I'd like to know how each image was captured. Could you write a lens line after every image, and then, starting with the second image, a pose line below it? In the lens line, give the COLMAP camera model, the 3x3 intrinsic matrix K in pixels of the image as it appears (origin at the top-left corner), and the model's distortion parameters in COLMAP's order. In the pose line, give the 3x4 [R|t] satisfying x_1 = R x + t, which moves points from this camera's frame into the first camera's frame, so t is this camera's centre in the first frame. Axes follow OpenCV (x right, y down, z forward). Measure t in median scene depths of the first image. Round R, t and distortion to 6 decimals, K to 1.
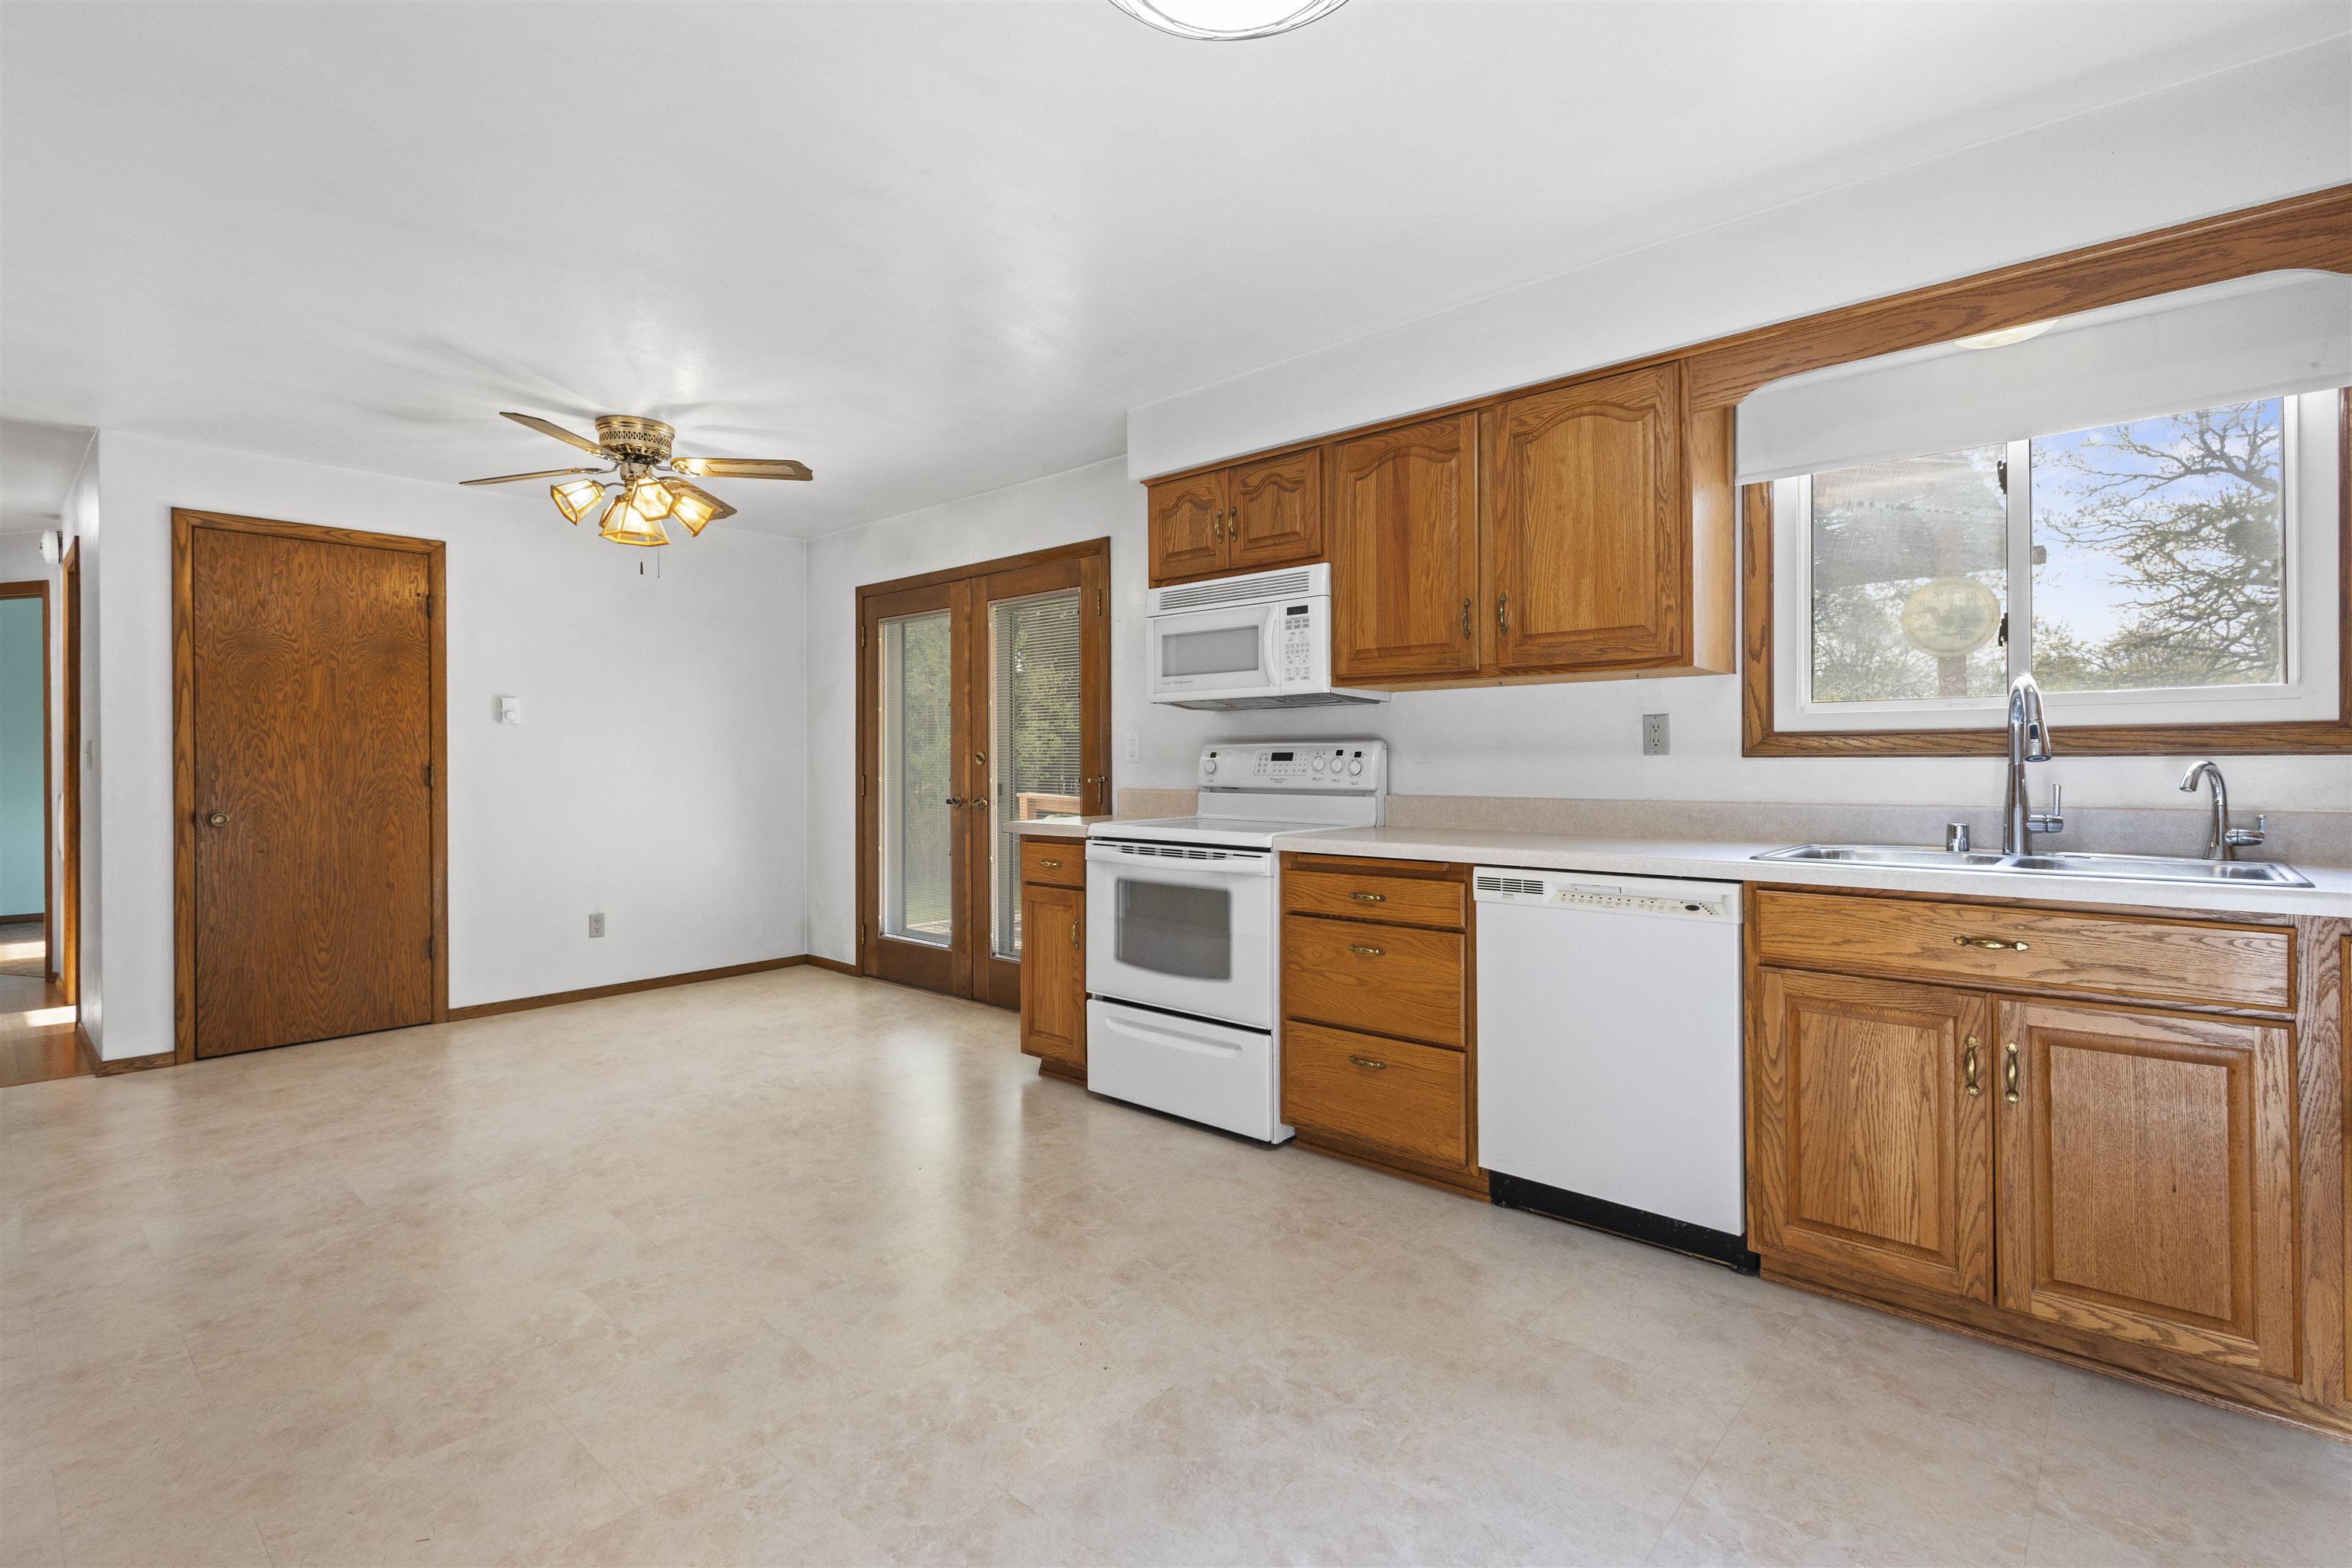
lens RADIAL K [[1082.8, 0, 1180.6], [0, 1082.8, 774.3], [0, 0, 1]] dist [0.011269, -0.002124]
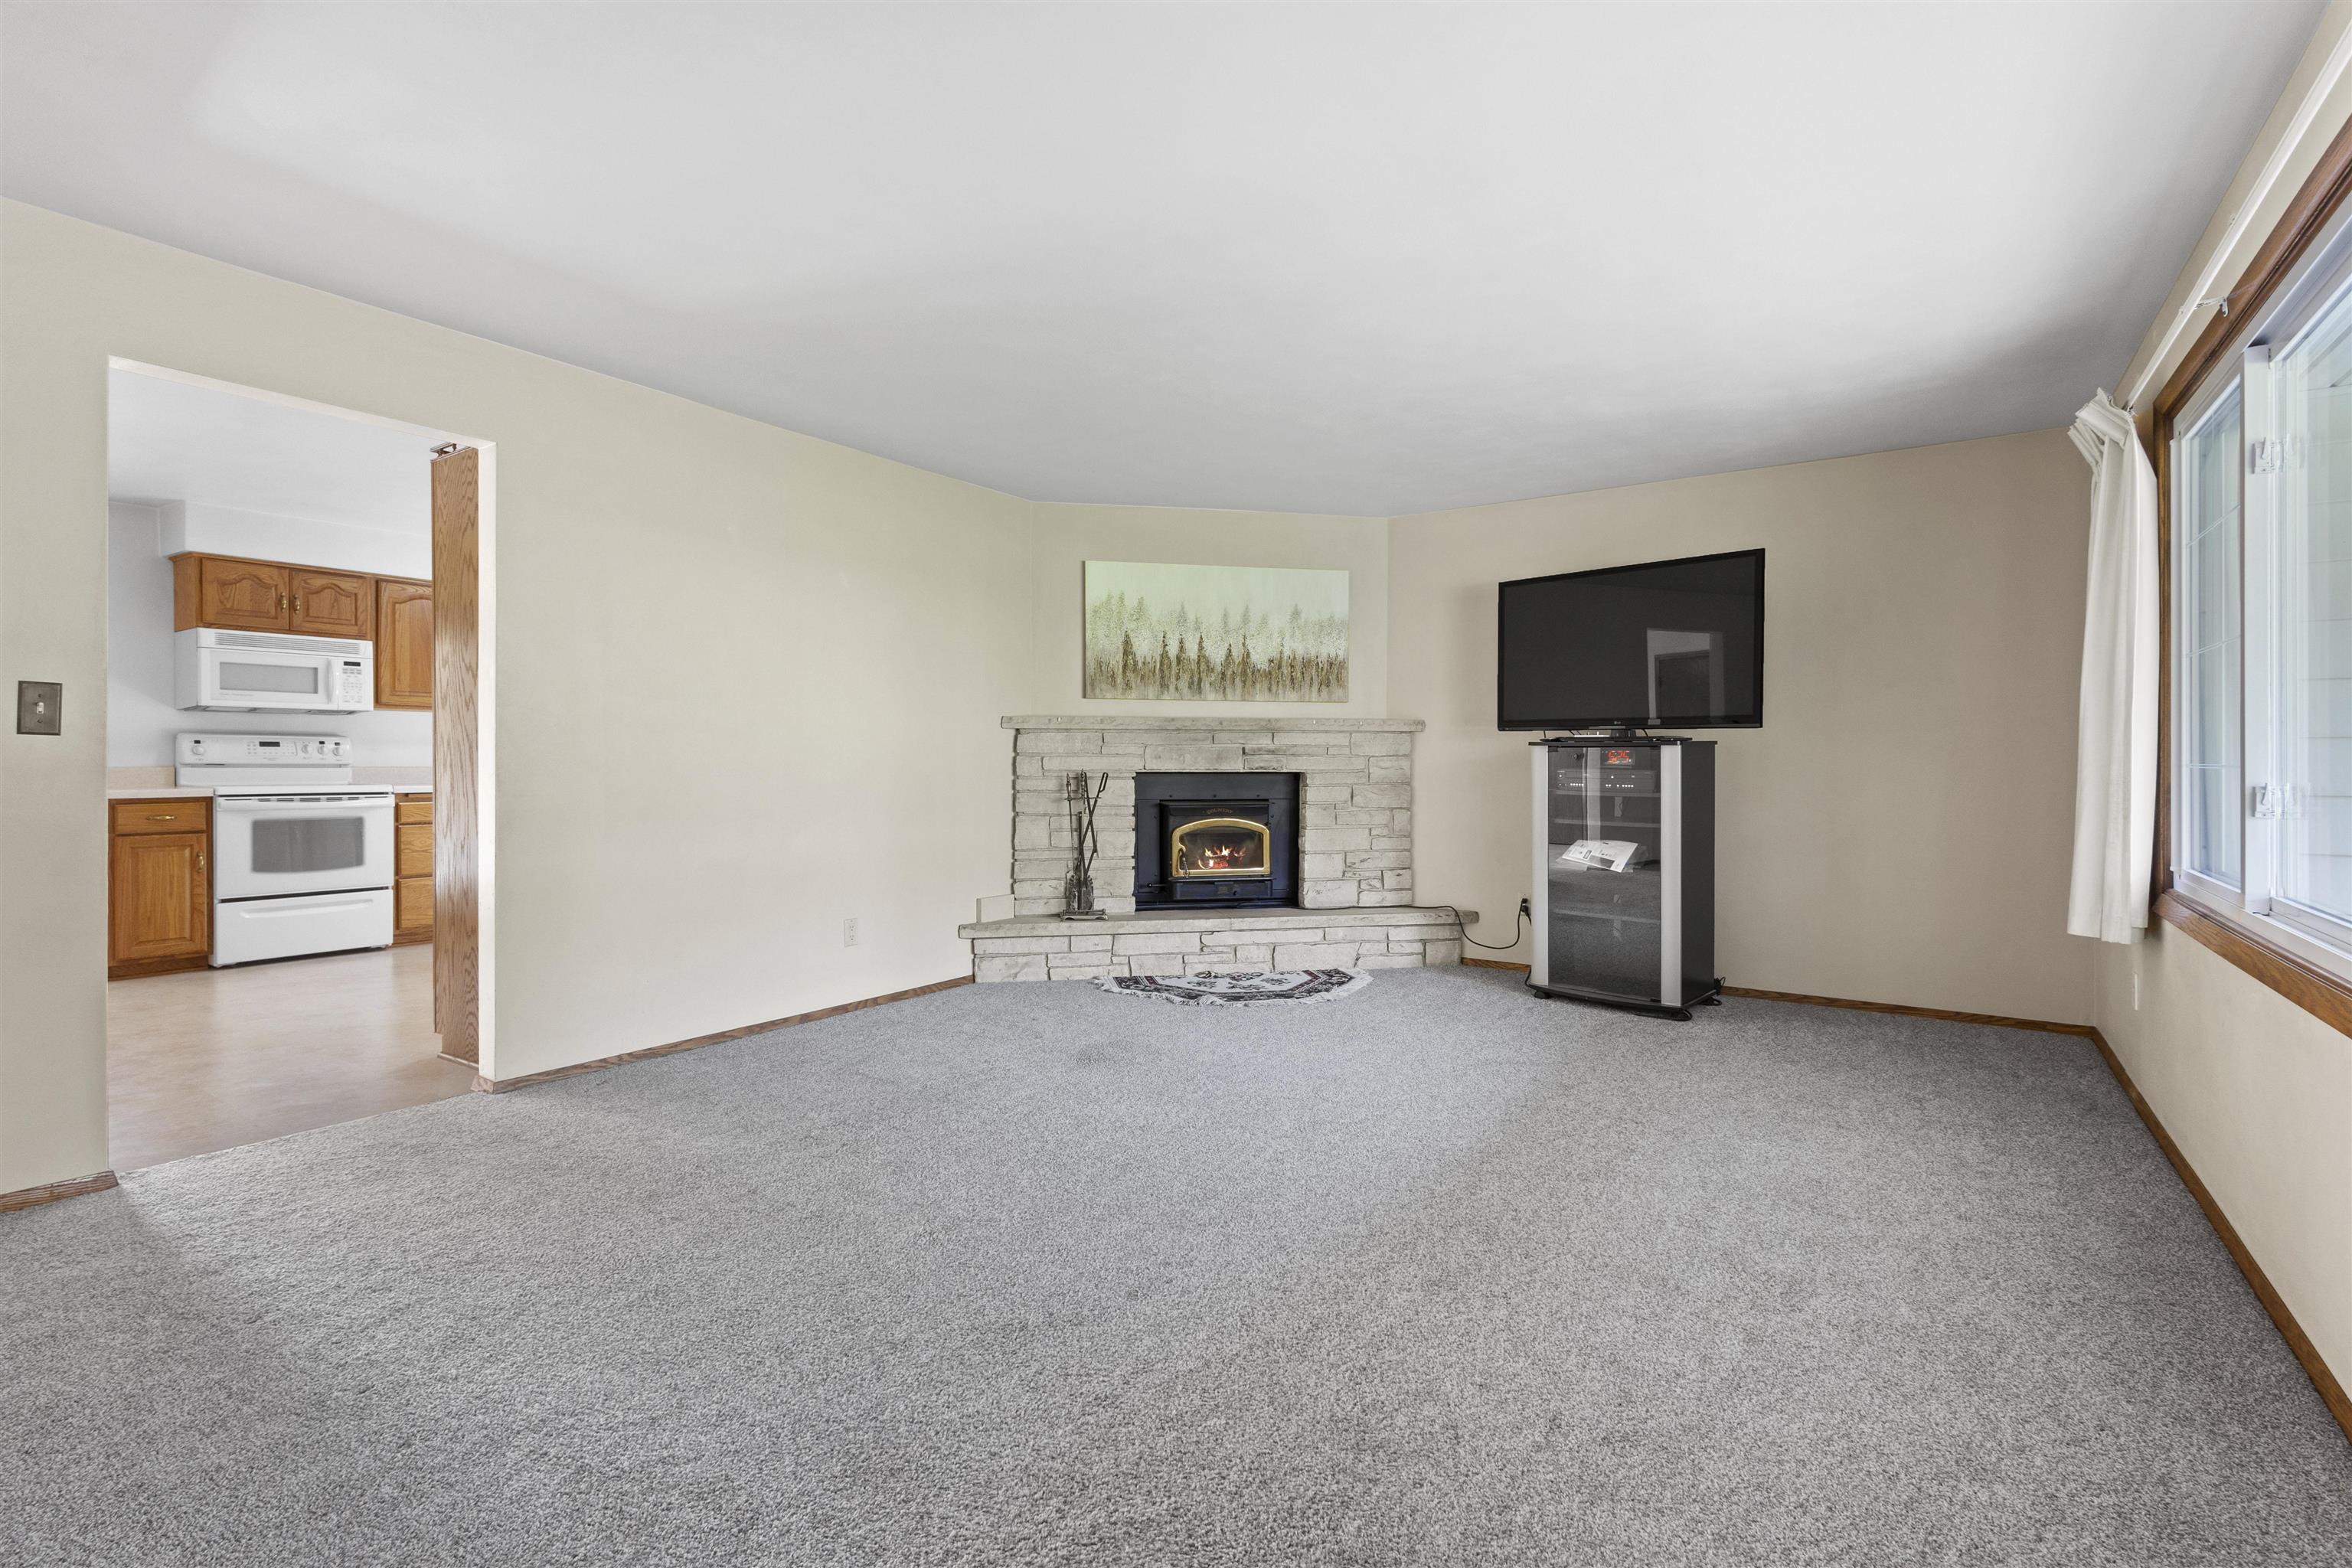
lens RADIAL K [[1082.8, 0, 1166.2], [0, 1082.8, 767.3], [0, 0, 1]] dist [0.011269, -0.002124]
pose [[-0.126694, -0.004705, 0.991931, -1.806000], [0.012418, 0.999903, 0.006329, 0.026410], [-0.991864, 0.013119, -0.126623, -0.113583]]
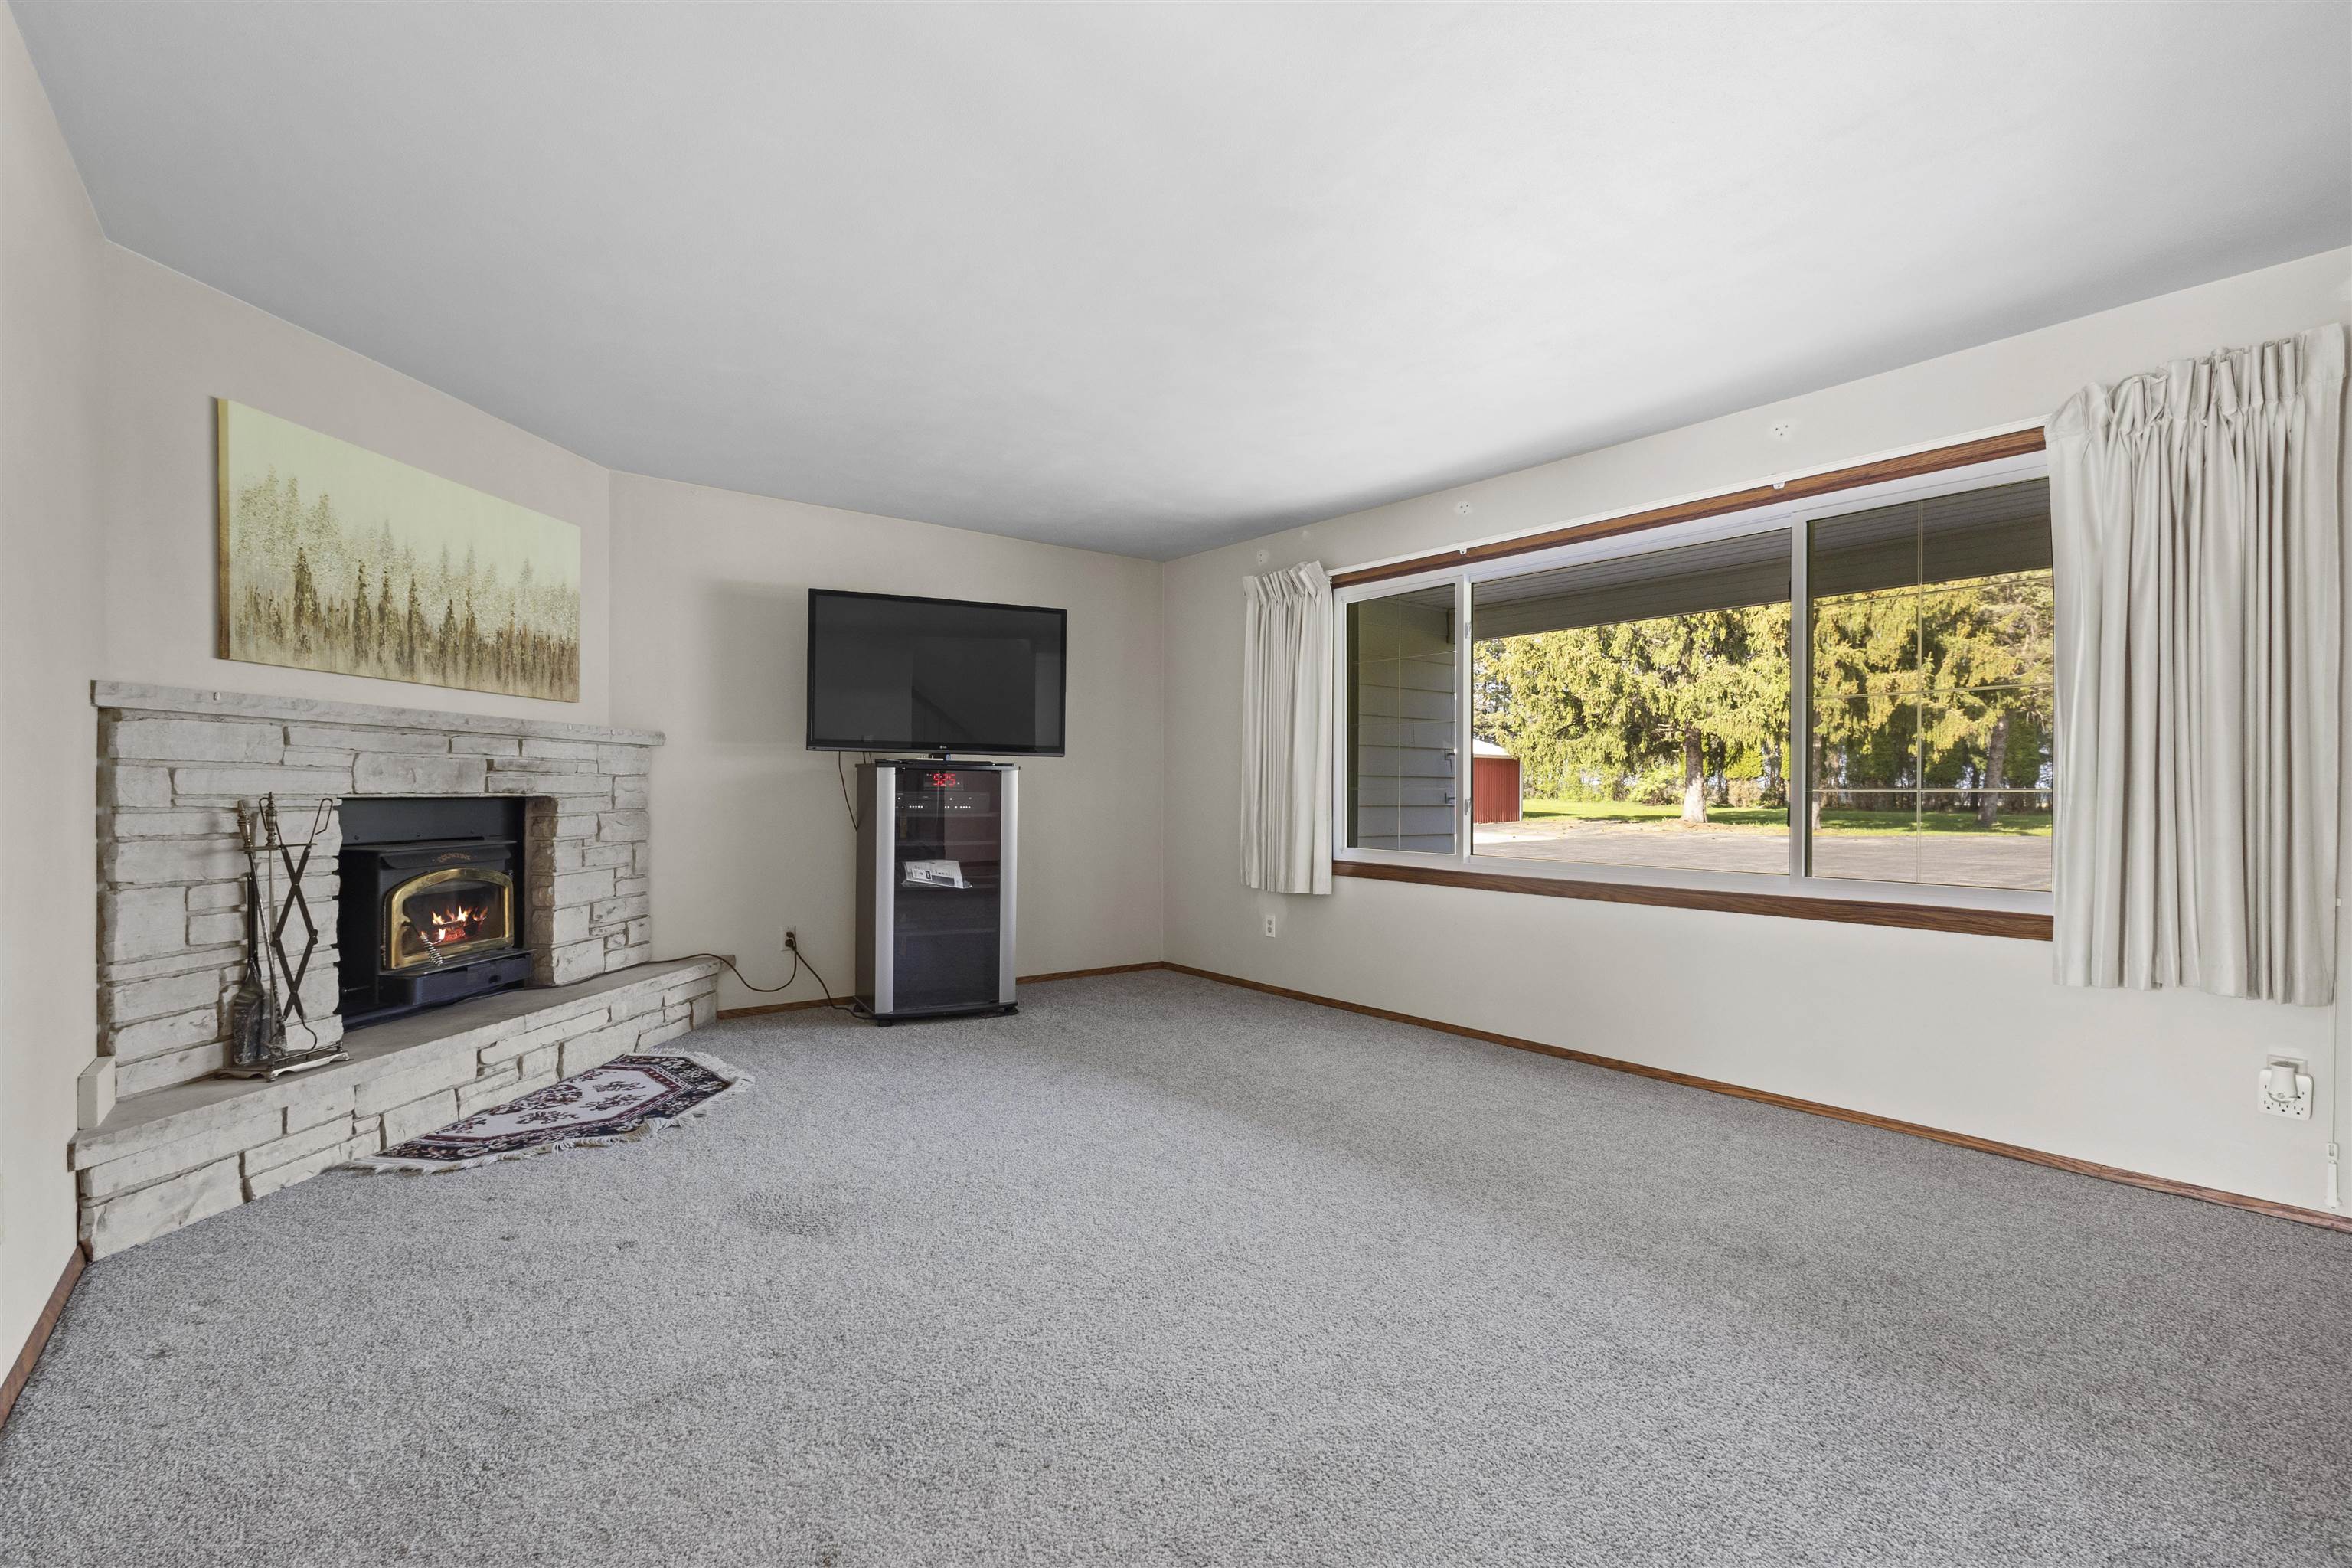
lens RADIAL K [[1082.8, 0, 1168.4], [0, 1082.8, 789.3], [0, 0, 1]] dist [0.011269, -0.002124]
pose [[-0.981986, -0.001767, 0.188944, -1.092629], [0.000420, 0.999933, 0.011532, 0.025512], [-0.188952, 0.011404, -0.981920, 0.497171]]
